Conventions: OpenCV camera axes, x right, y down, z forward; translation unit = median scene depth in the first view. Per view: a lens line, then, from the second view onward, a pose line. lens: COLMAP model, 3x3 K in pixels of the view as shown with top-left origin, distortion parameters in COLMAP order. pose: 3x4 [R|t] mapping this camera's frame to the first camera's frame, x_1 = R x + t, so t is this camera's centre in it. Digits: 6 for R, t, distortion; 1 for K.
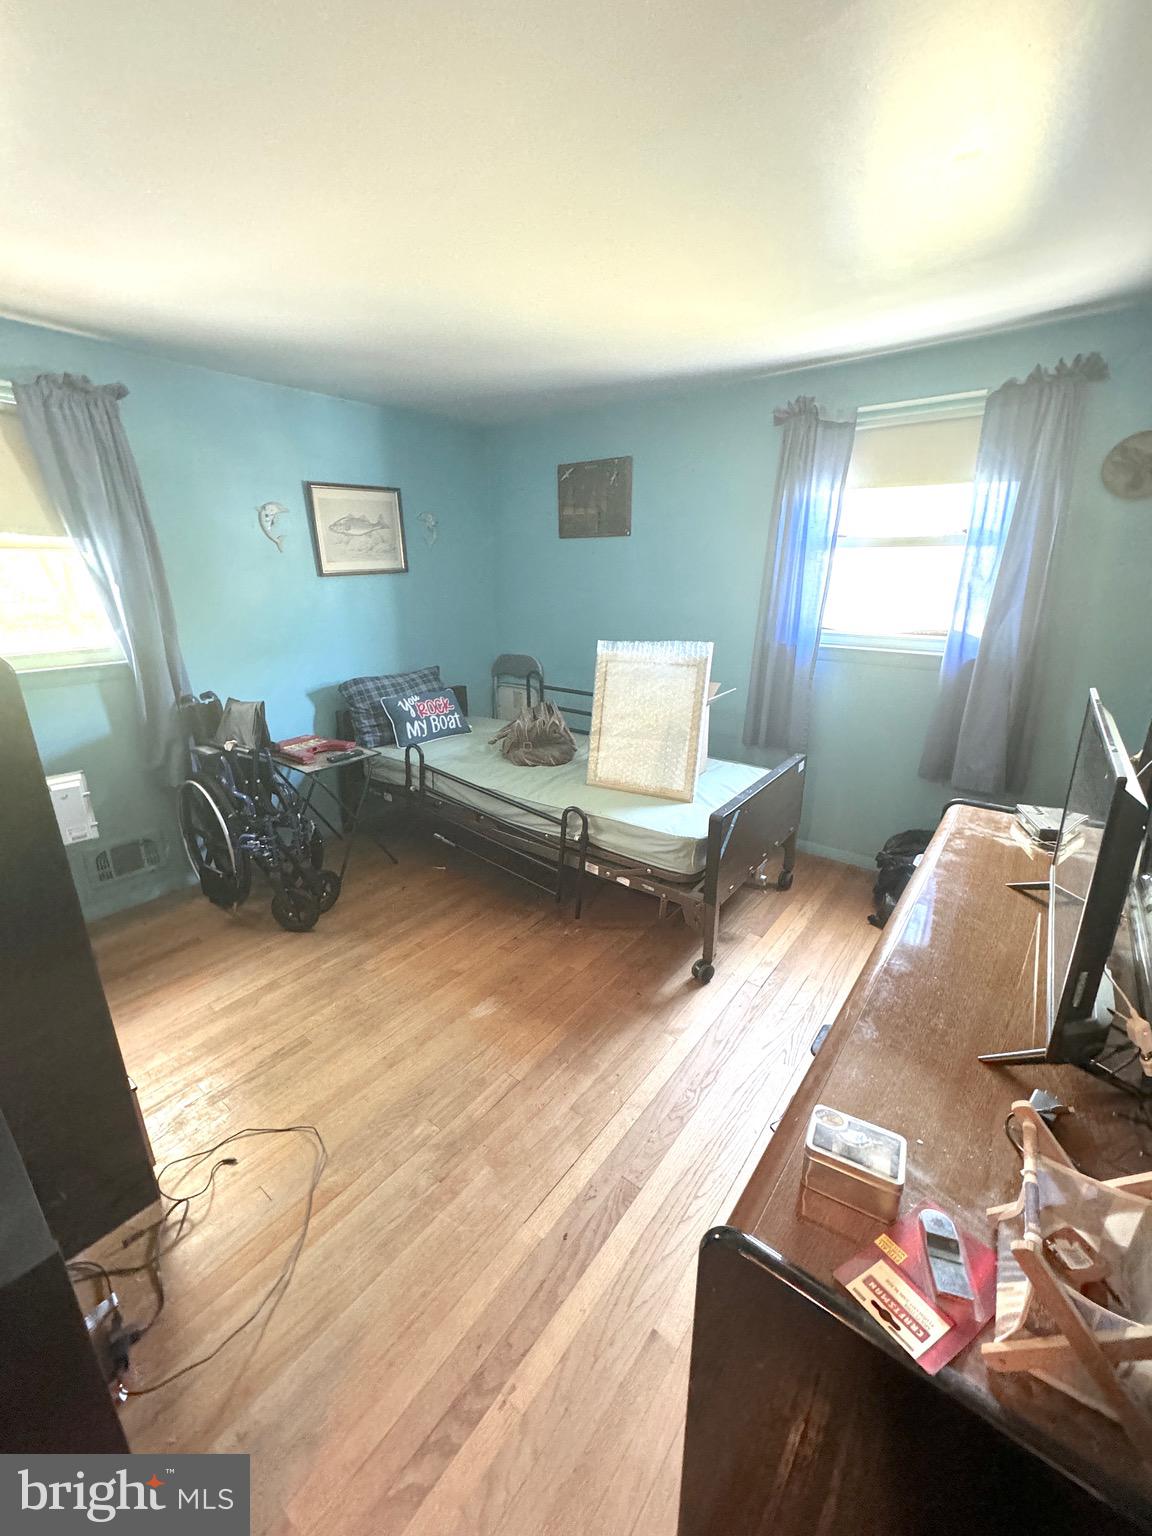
lens RADIAL K [[610.7, 0, 578.4], [0, 610.7, 763.0], [0, 0, 1]] dist [0.001210, 0.000303]
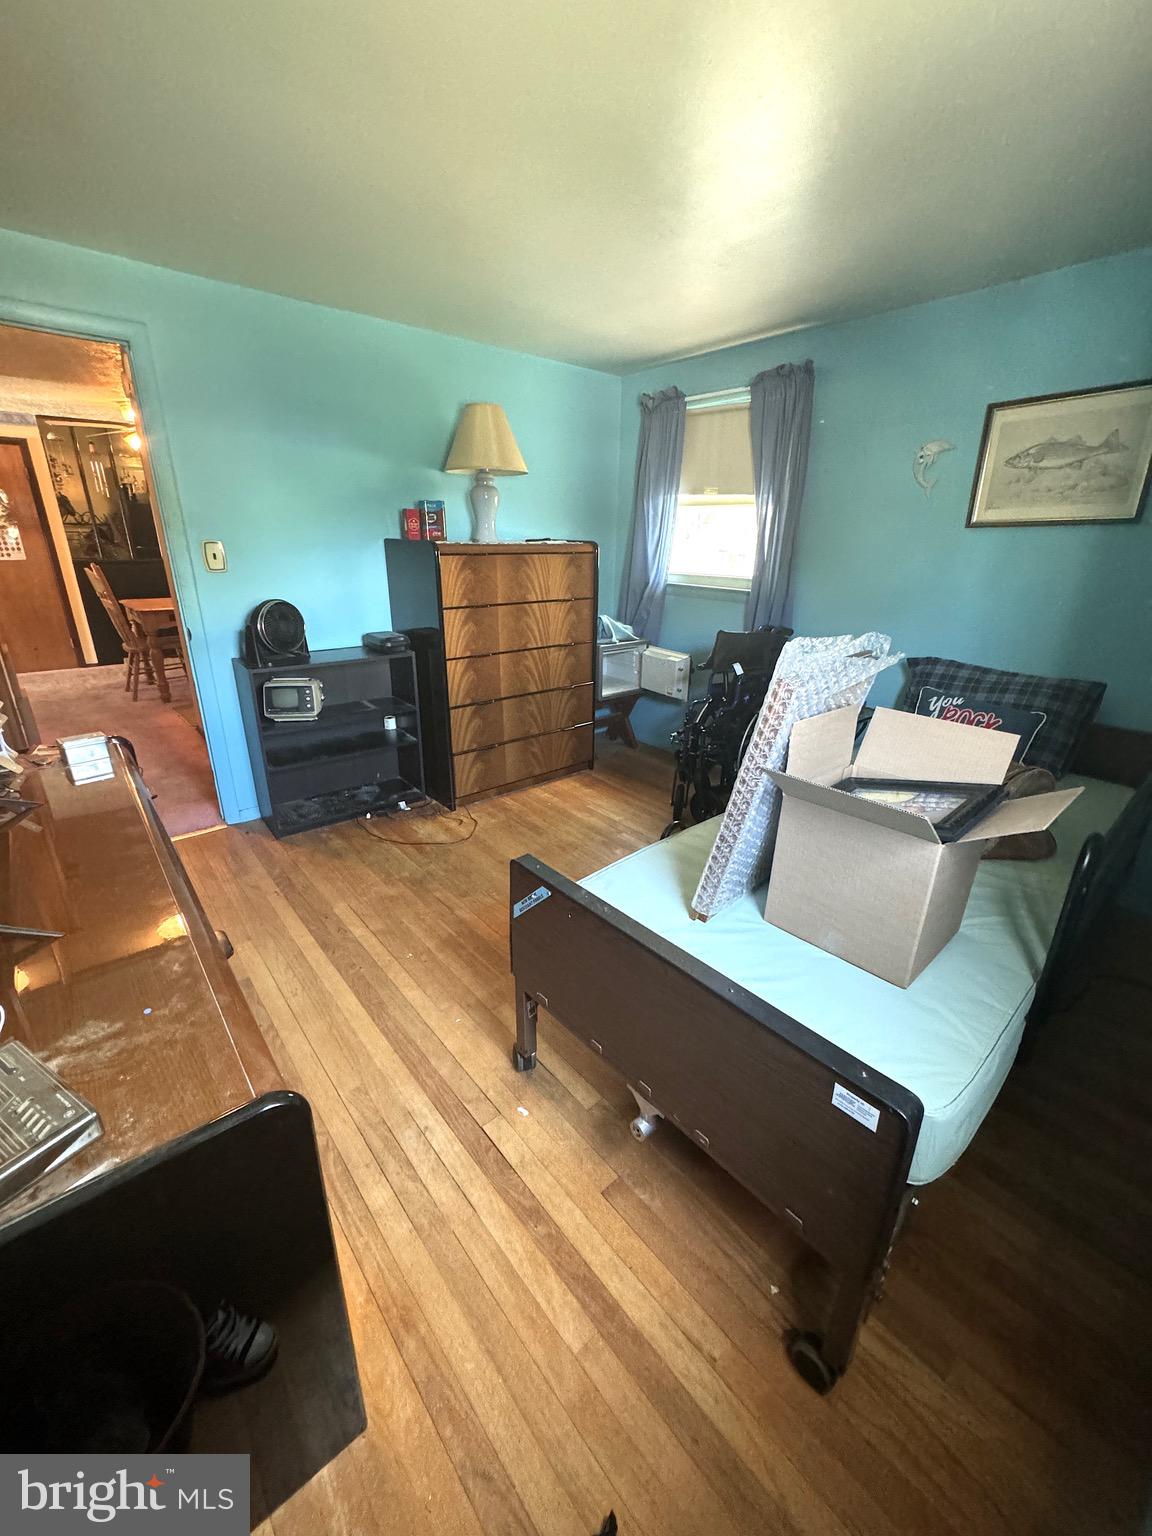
lens RADIAL K [[610.7, 0, 578.4], [0, 610.7, 763.0], [0, 0, 1]] dist [0.001210, 0.000303]
pose [[-0.203627, 0.345831, -0.915935, 0.663383], [-0.310719, 0.864344, 0.395429, -0.247824], [0.928434, 0.365118, -0.068547, 0.874459]]
